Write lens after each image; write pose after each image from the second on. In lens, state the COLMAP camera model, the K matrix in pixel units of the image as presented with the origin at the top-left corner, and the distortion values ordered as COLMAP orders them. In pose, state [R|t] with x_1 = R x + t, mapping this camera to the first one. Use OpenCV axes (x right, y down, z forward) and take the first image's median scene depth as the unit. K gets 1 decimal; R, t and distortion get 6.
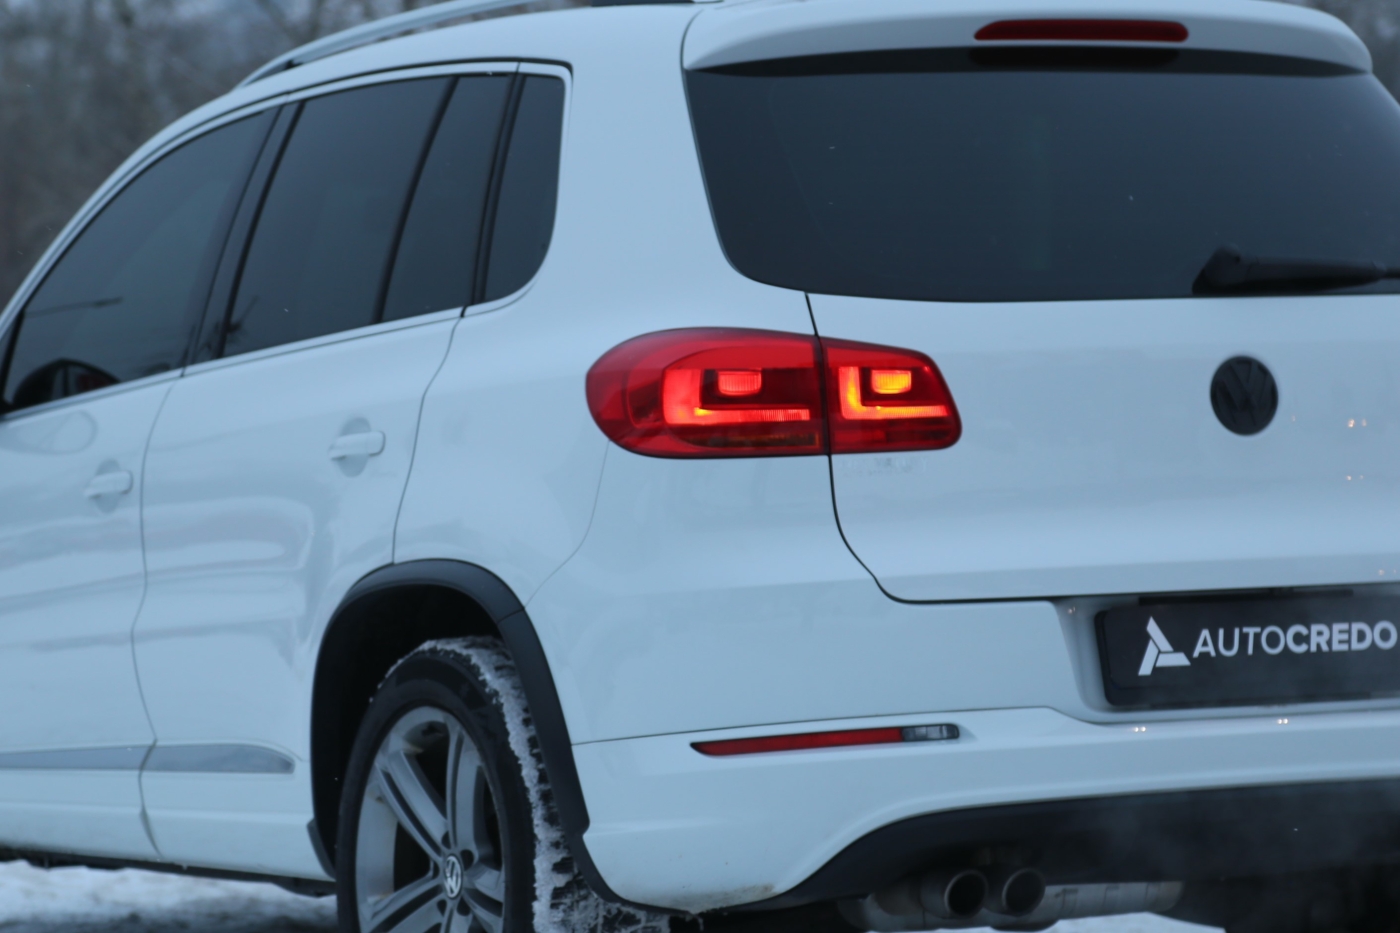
lens RADIAL K [[6016.9, 0, 666.1], [0, 6016.9, 631.0], [0, 0, 1]] dist [1.079050, -2.054724]
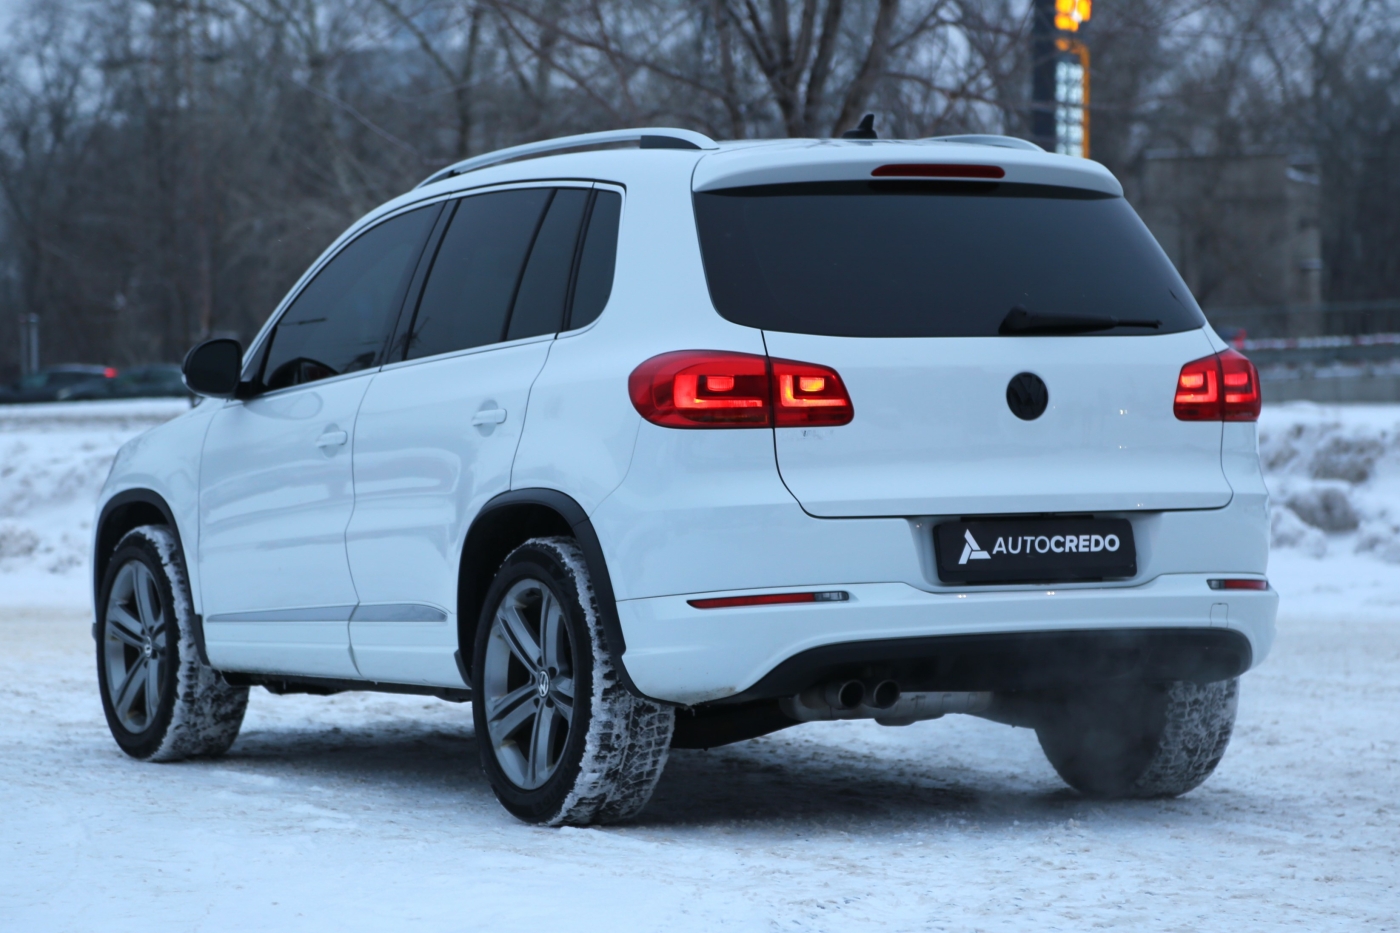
lens RADIAL K [[5180.1, 0, 700.0], [0, 5180.1, 466.5], [0, 0, 1]] dist [1.100540, -0.831662]
pose [[0.999824, 0.014537, -0.011830, 0.023115], [-0.014763, 0.999705, -0.019289, 0.008881], [0.011546, 0.019460, 0.999744, -0.410219]]
